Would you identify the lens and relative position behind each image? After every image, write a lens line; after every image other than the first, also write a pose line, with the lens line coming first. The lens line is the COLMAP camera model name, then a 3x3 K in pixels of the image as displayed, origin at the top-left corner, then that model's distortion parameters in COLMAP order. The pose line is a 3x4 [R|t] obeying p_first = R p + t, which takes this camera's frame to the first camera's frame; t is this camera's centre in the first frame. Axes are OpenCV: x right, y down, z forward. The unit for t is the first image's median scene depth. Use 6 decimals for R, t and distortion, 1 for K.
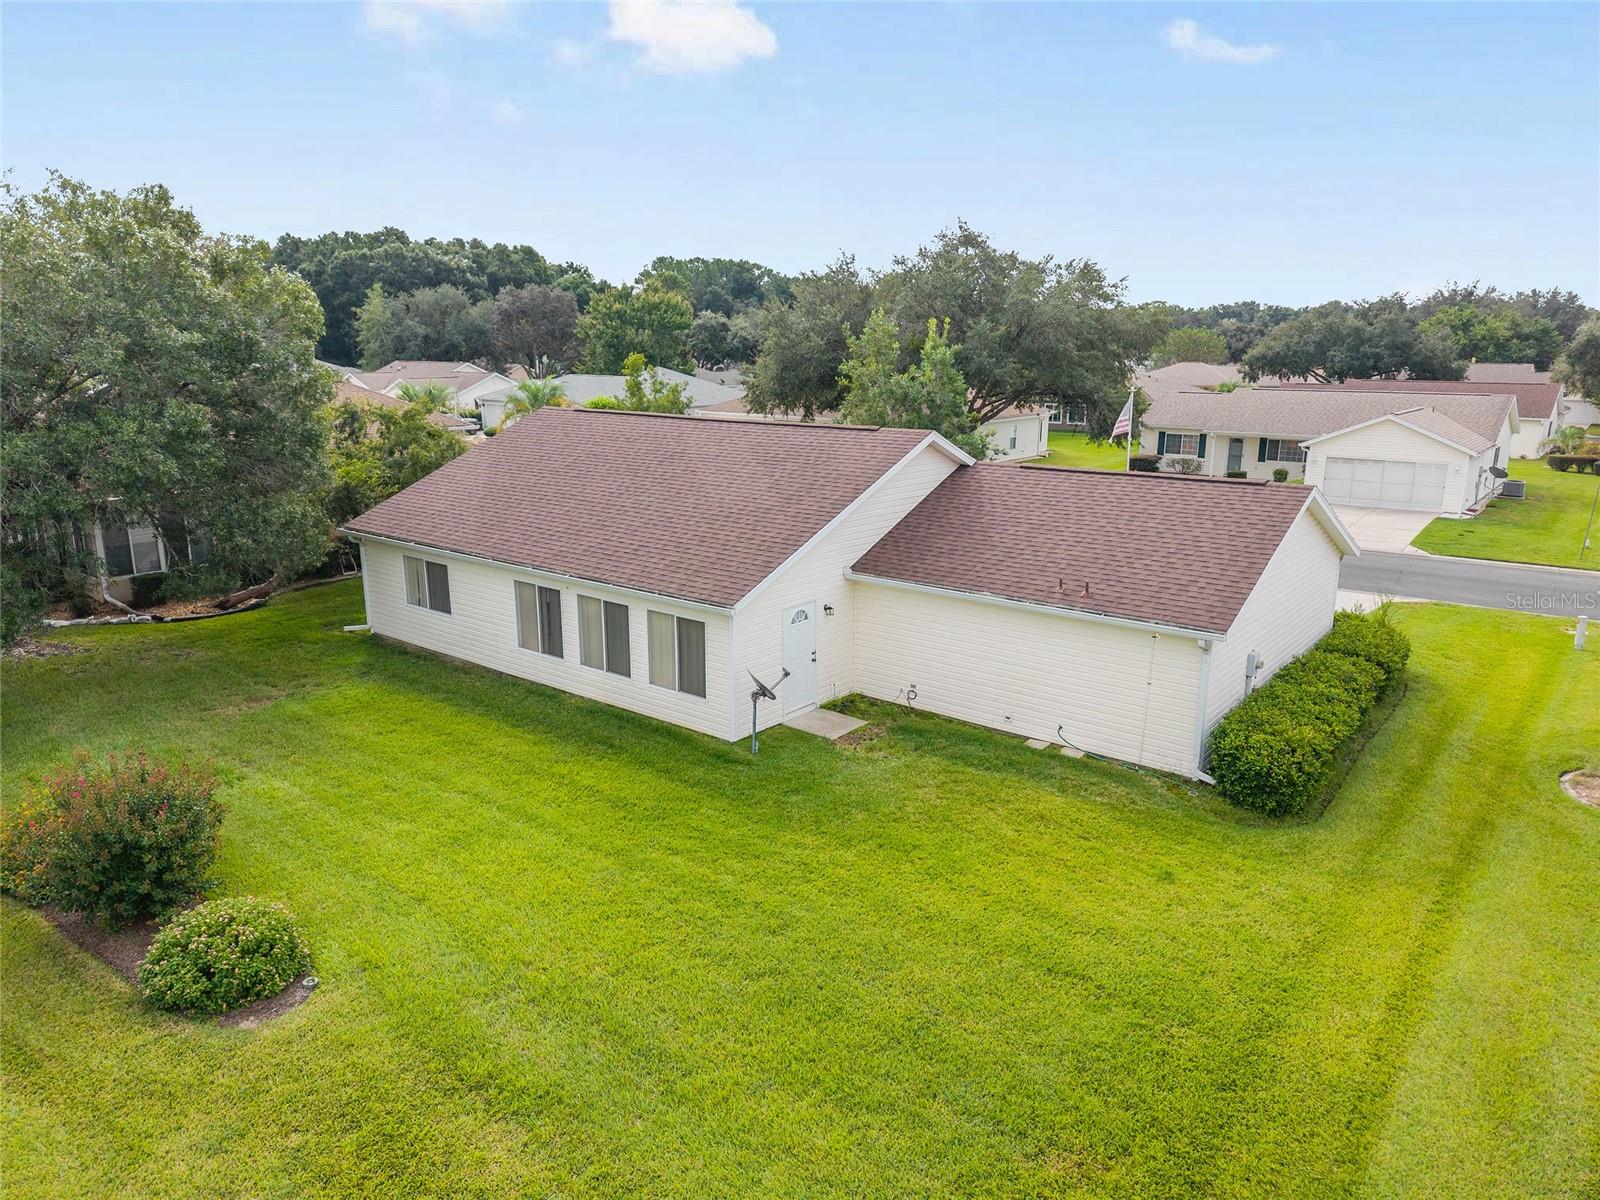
lens RADIAL K [[1084.5, 0, 800.5], [0, 1084.5, 585.1], [0, 0, 1]] dist [0.034647, -0.038736]
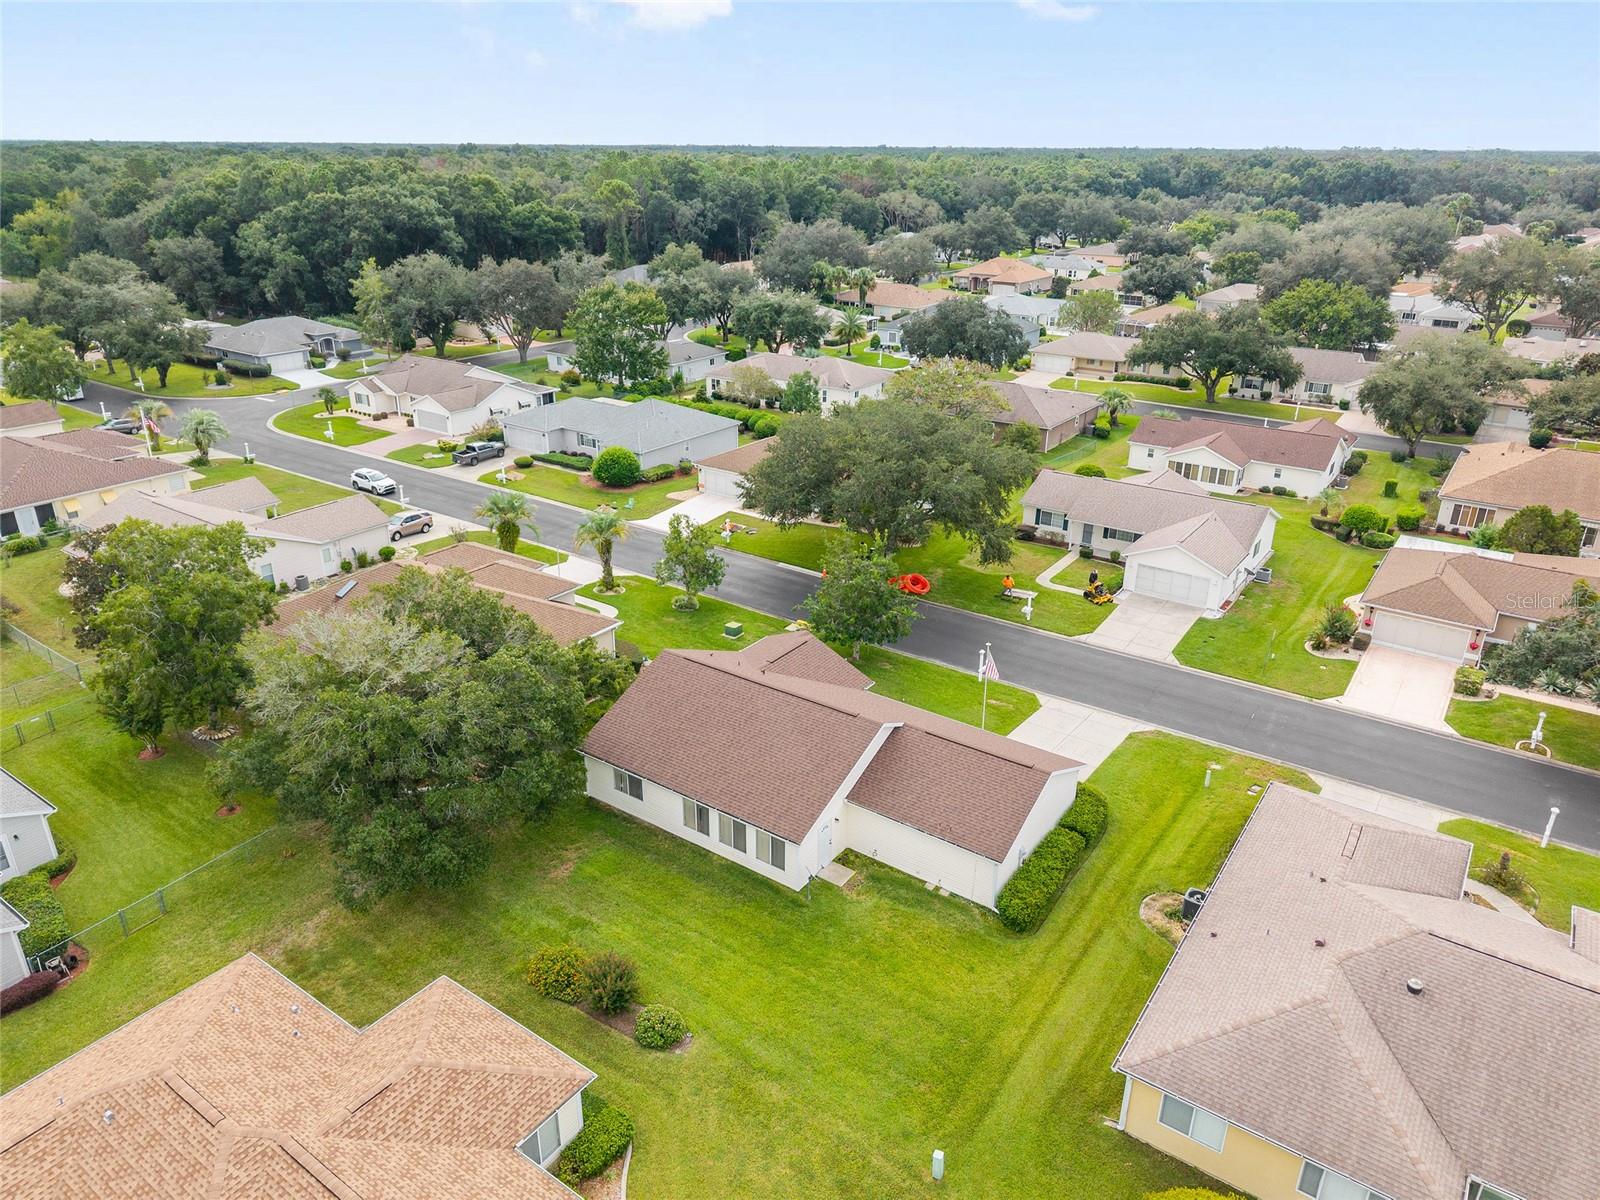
lens RADIAL K [[1084.5, 0, 800.5], [0, 1084.5, 585.1], [0, 0, 1]] dist [0.034647, -0.038736]
pose [[0.998008, -0.020855, 0.059546, -0.167523], [0.010871, 0.986515, 0.163312, -0.804224], [-0.062149, -0.162340, 0.984776, -1.070823]]
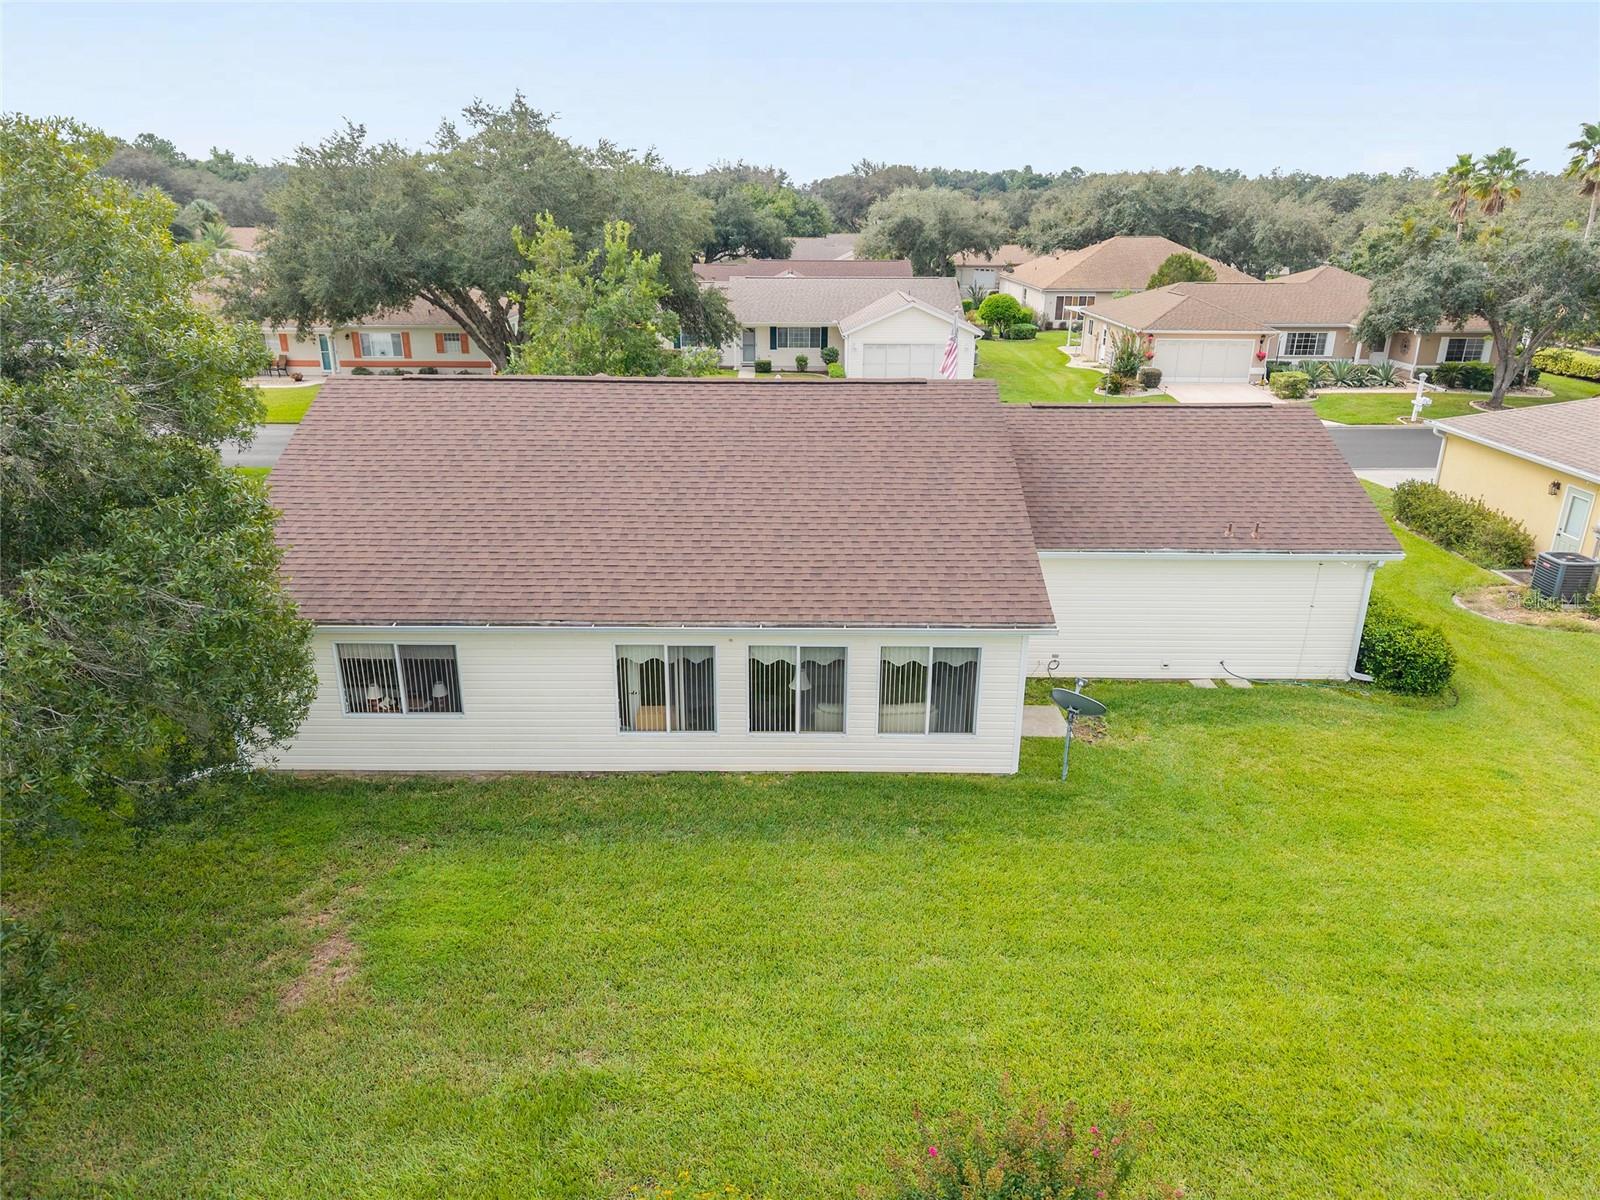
lens RADIAL K [[1084.5, 0, 800.5], [0, 1084.5, 585.1], [0, 0, 1]] dist [0.034647, -0.038736]
pose [[0.773859, -0.205504, 0.599092, -0.637499], [0.133848, 0.977597, 0.162448, -0.154882], [-0.619054, -0.045525, 0.784028, 0.398244]]
